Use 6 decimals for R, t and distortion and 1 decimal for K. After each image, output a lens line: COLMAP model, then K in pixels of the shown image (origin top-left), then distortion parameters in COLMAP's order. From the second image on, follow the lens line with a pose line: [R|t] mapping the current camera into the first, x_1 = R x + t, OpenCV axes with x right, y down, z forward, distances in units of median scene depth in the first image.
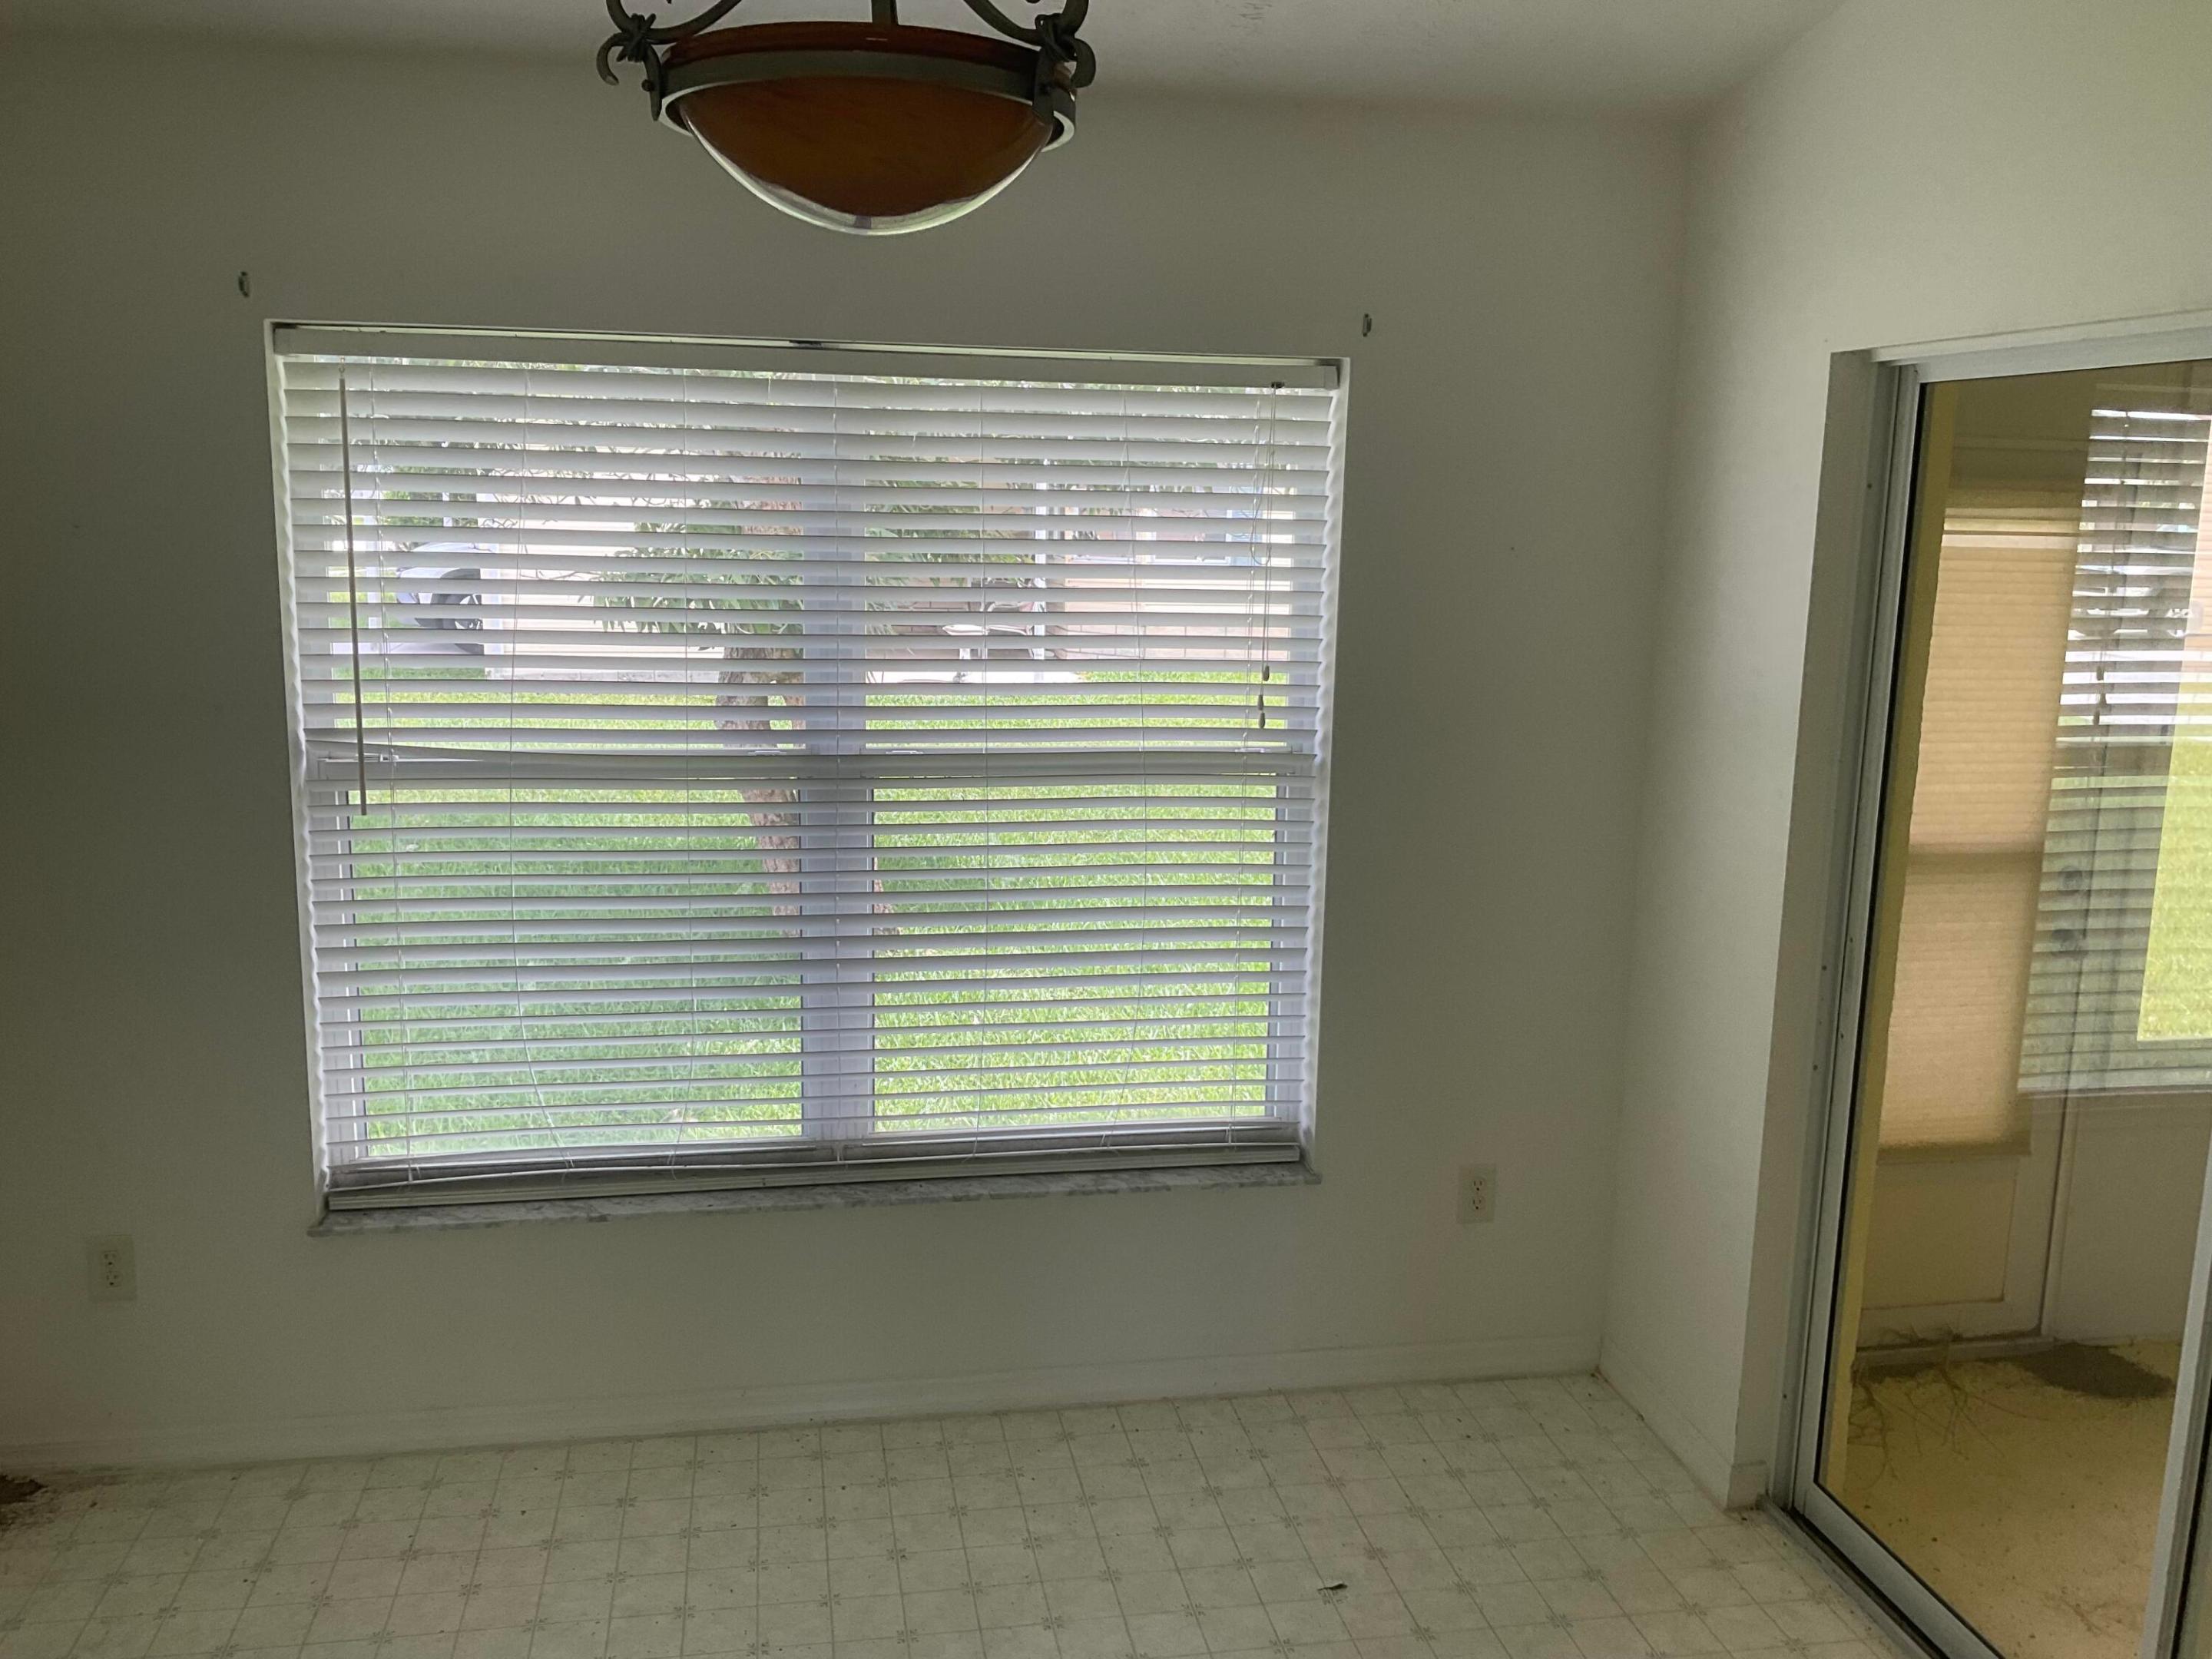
lens RADIAL K [[1830.1, 0, 1105.9], [0, 1830.1, 821.9], [0, 0, 1]] dist [0.119115, -0.258526]
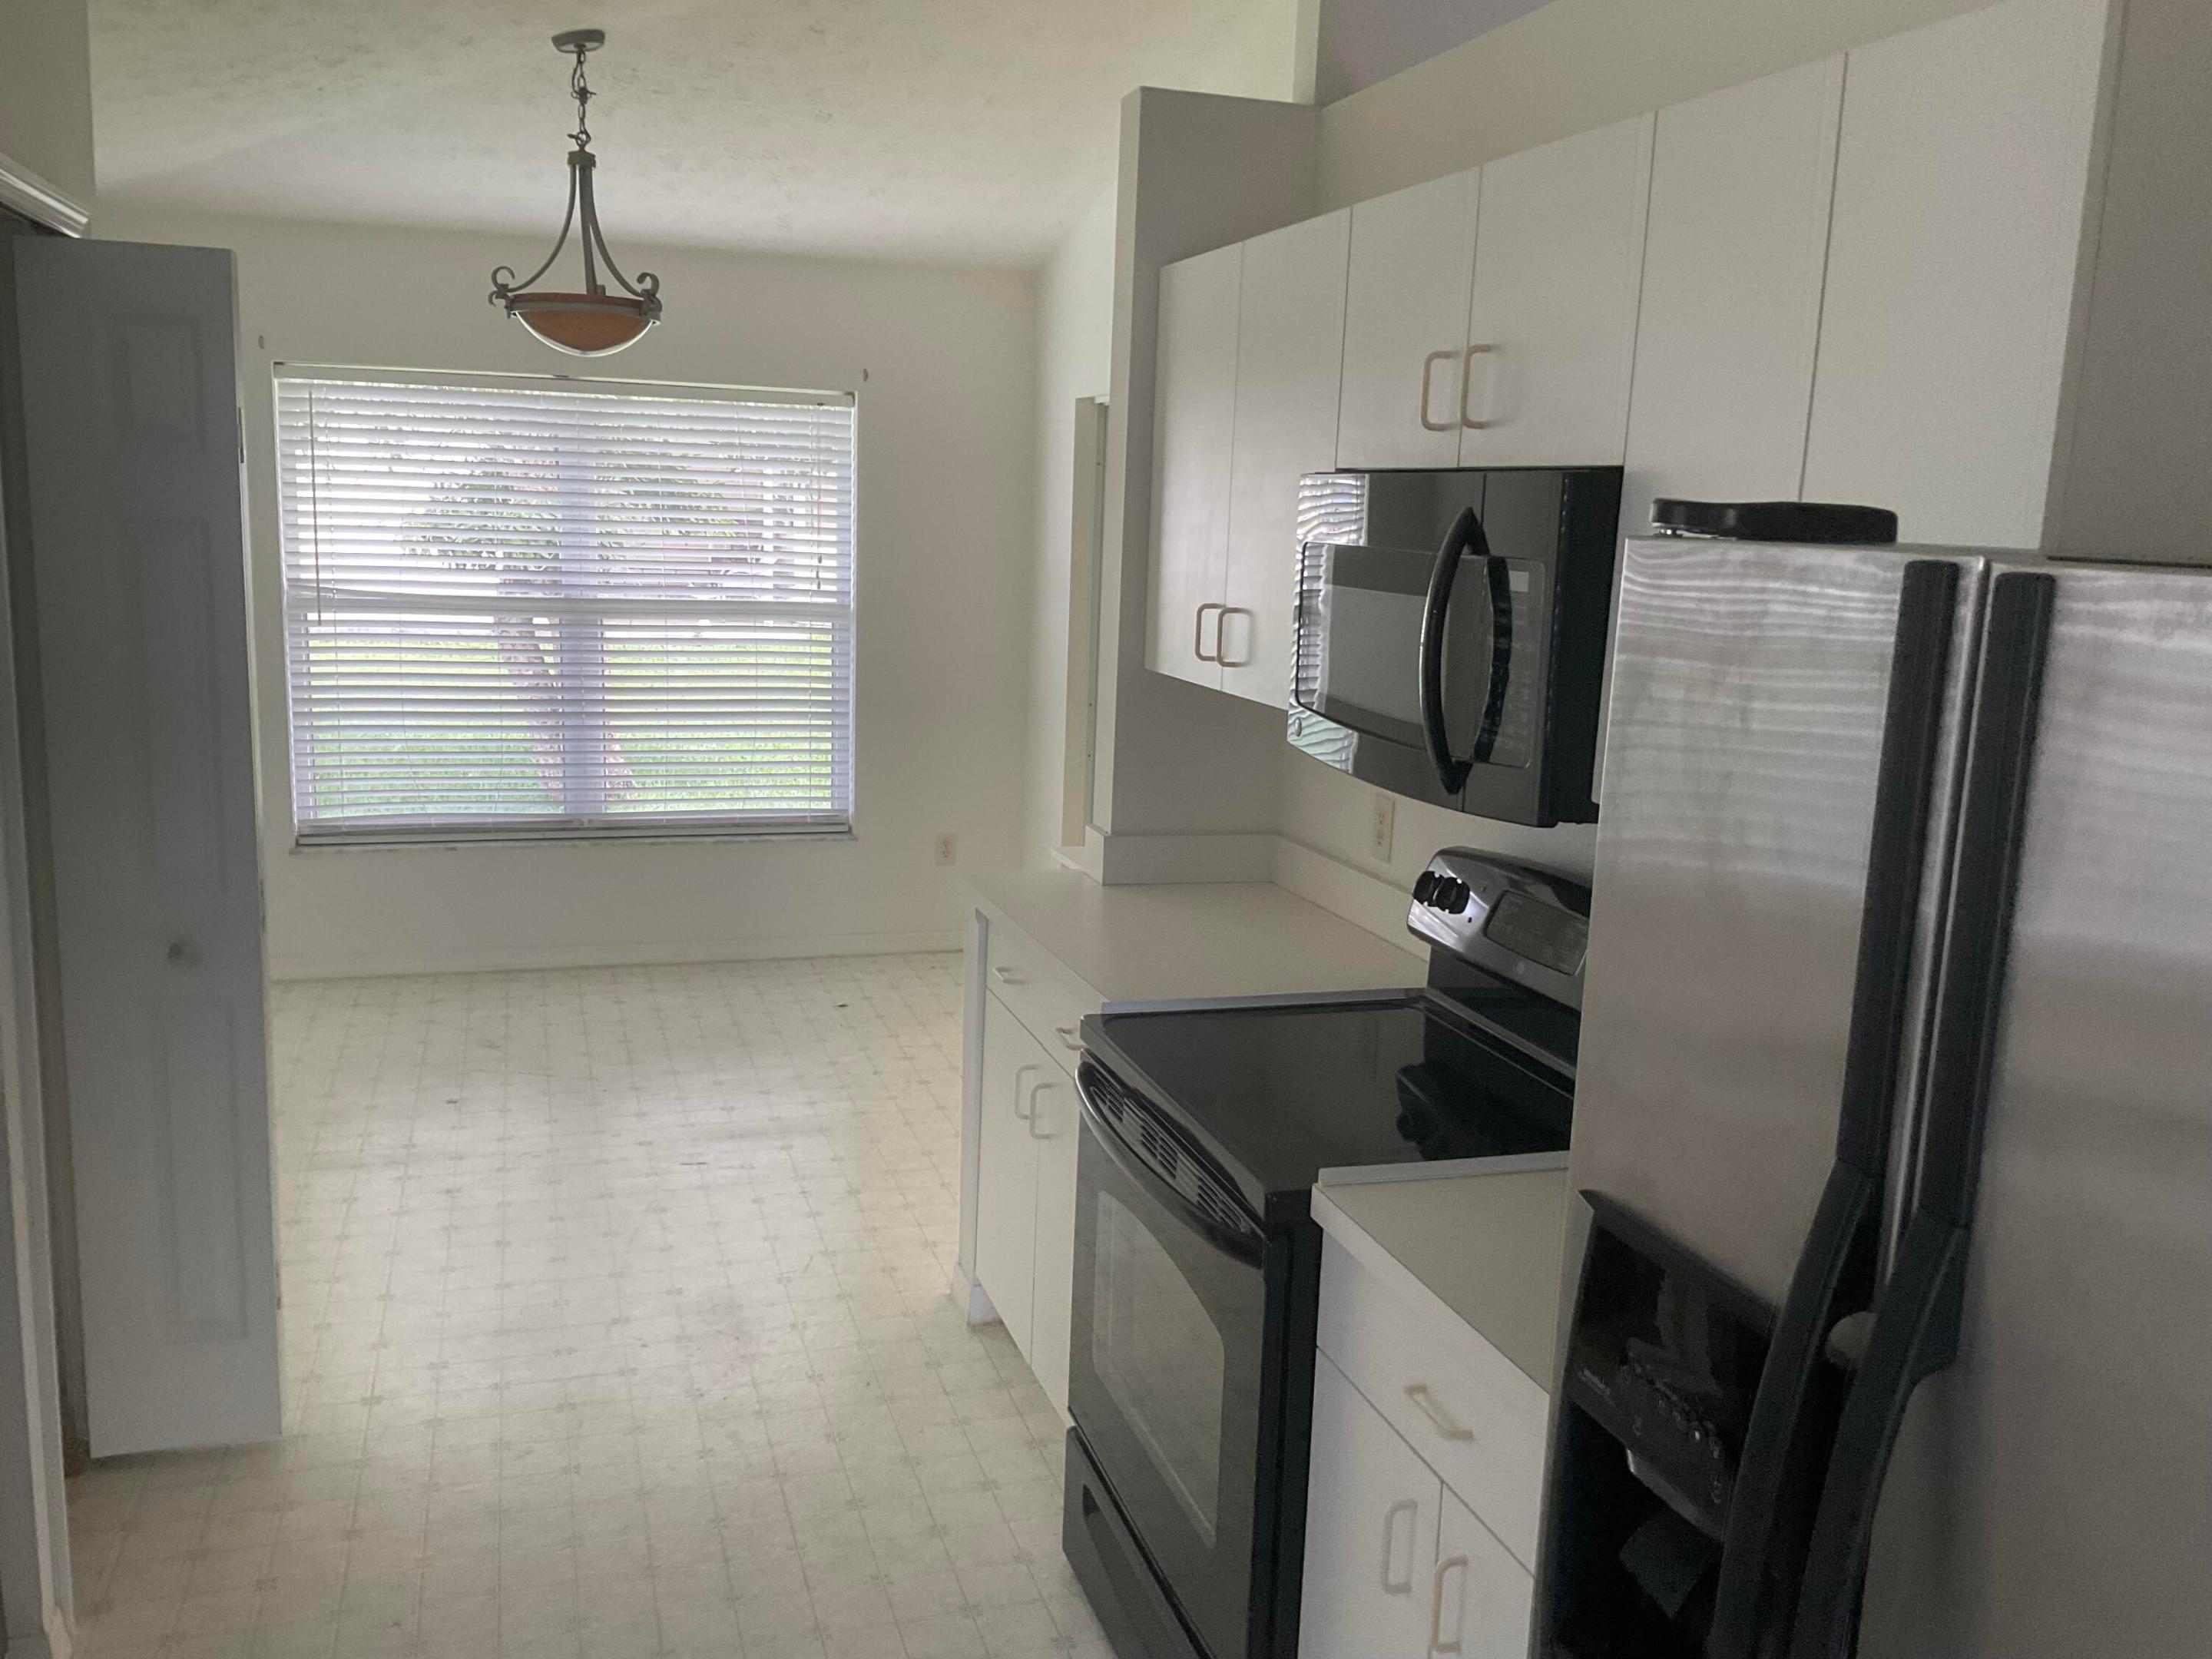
lens RADIAL K [[1822.1, 0, 1106.0], [0, 1822.1, 829.5], [0, 0, 1]] dist [0.100382, -0.221860]
pose [[0.992140, -0.008269, 0.124859, 0.143992], [0.007212, 0.999934, 0.008916, 0.181978], [-0.124924, -0.007946, 0.992134, -0.897366]]
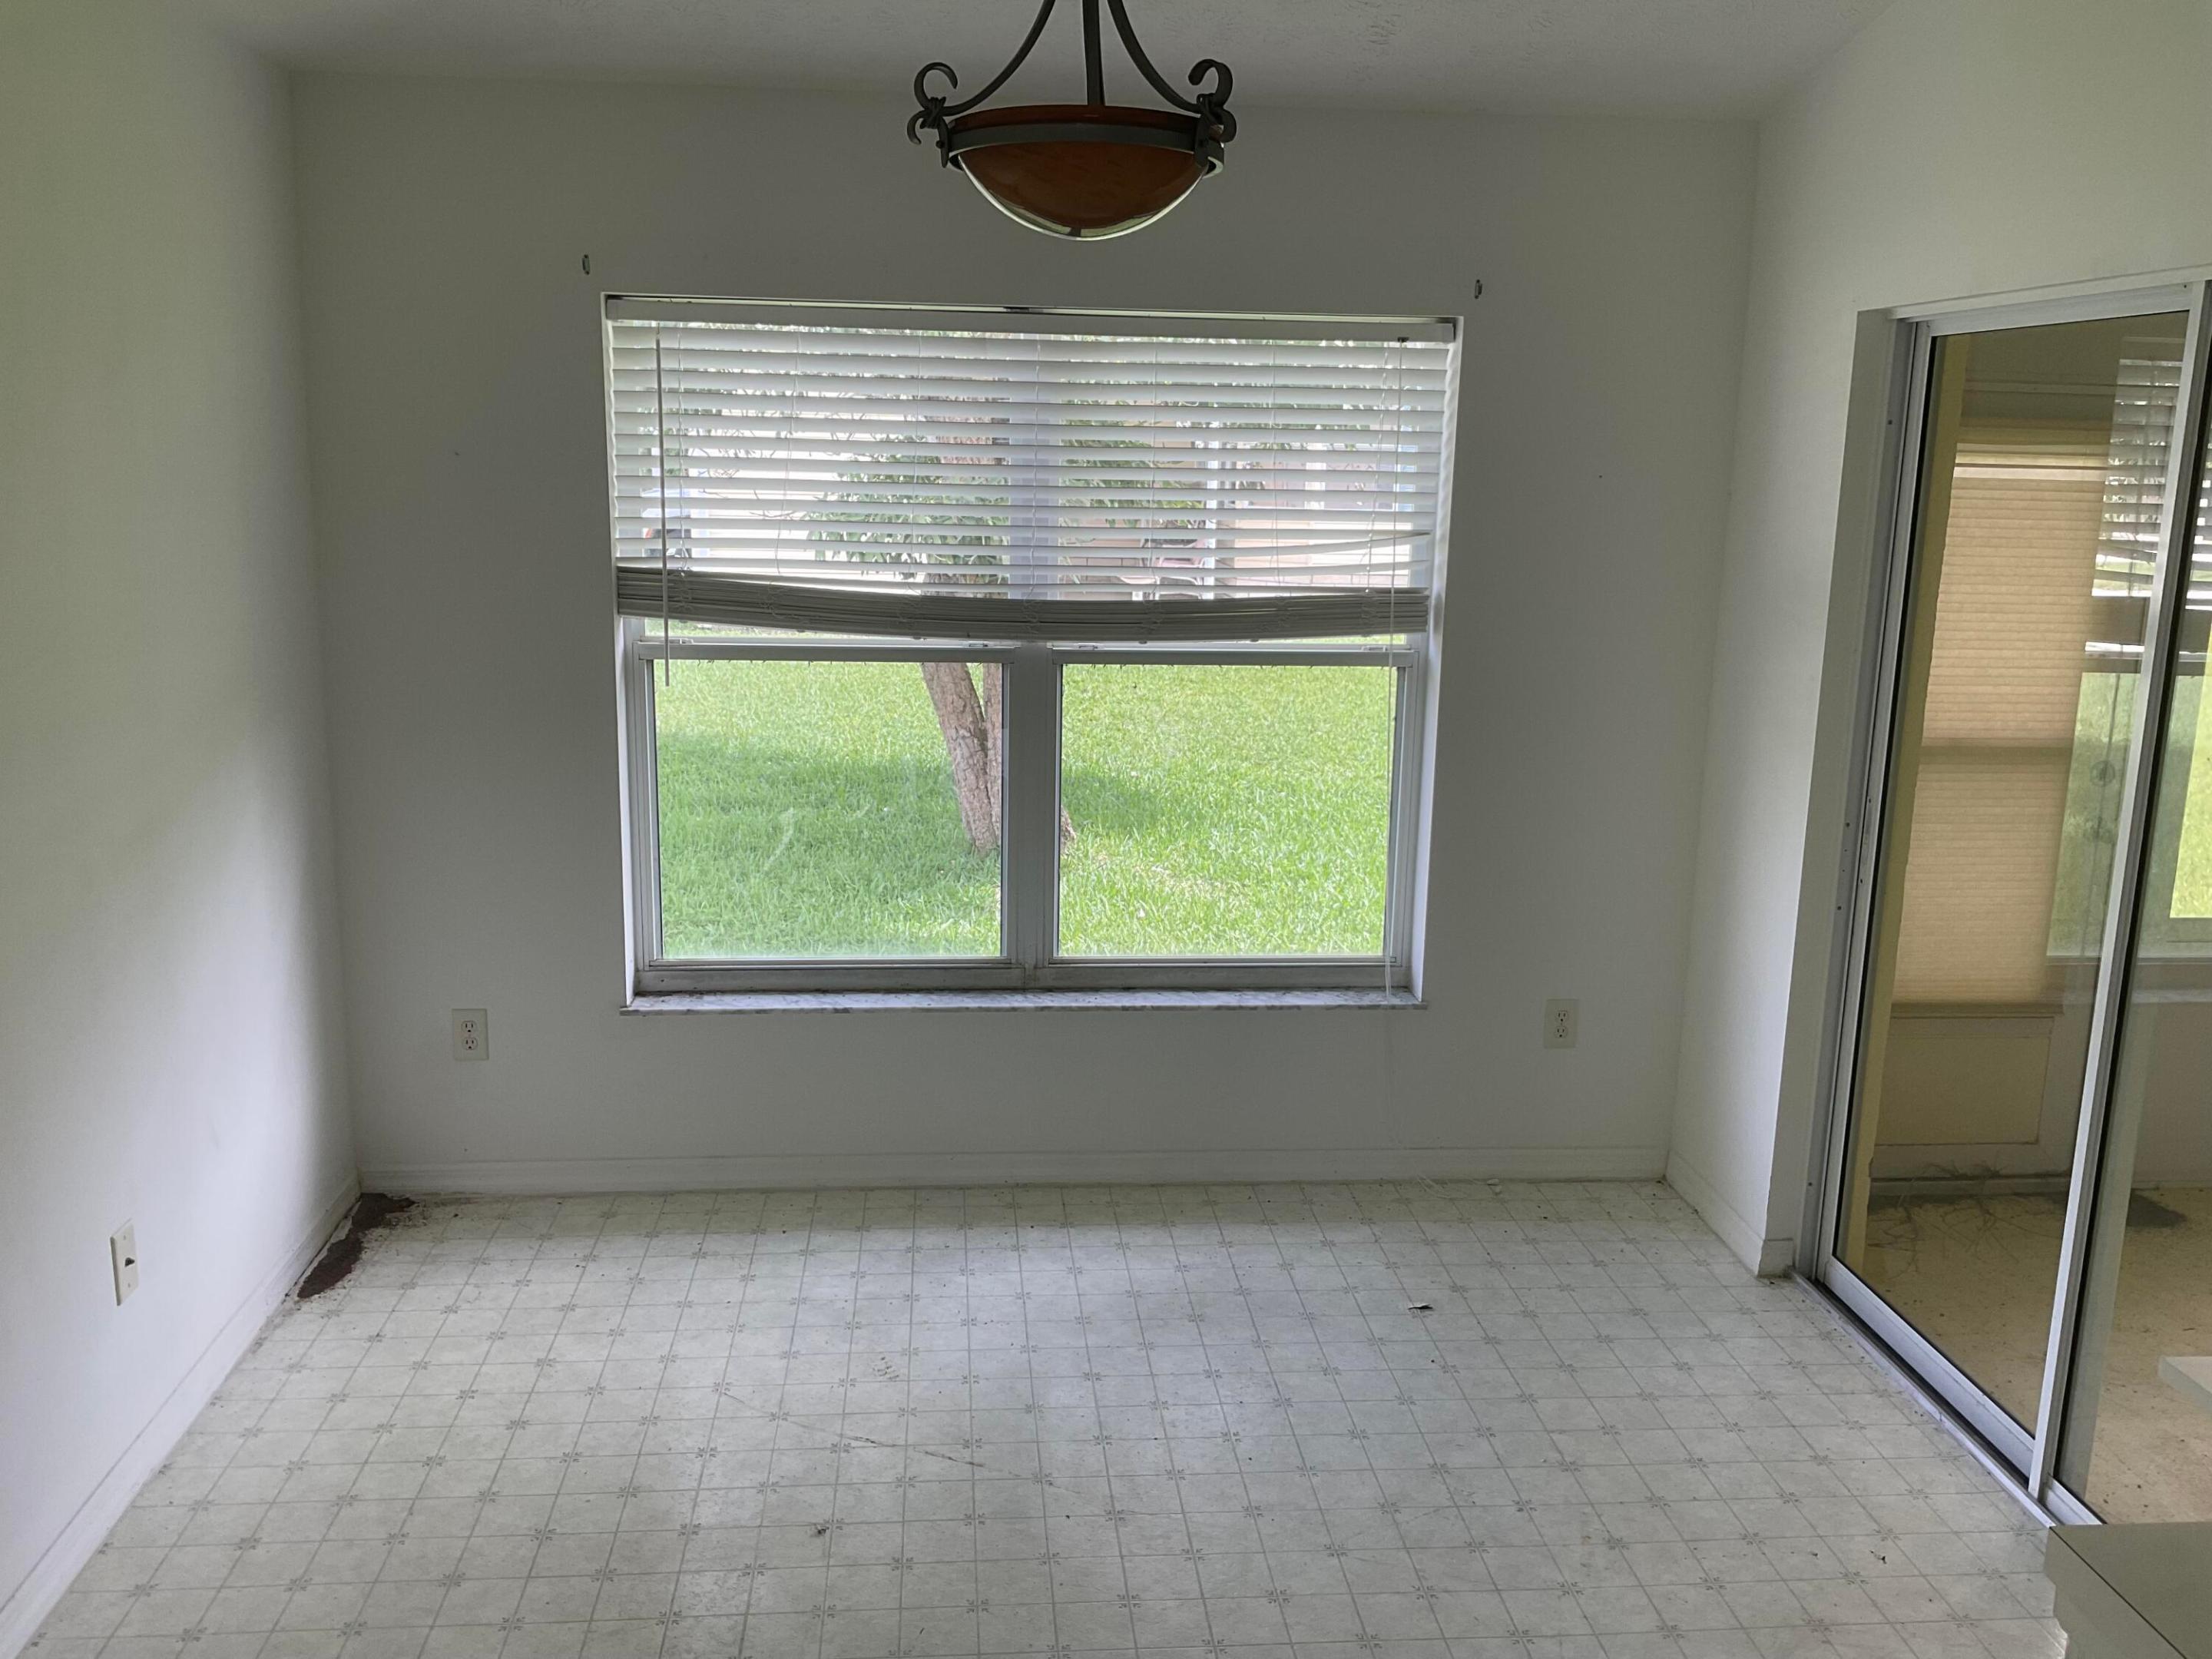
lens RADIAL K [[1830.1, 0, 1105.9], [0, 1830.1, 821.9], [0, 0, 1]] dist [0.119115, -0.258526]
pose [[0.995622, 0.019516, -0.091413, 0.016346], [-0.017383, 0.999559, 0.024077, 0.052097], [0.091843, -0.022382, 0.995522, -0.225205]]
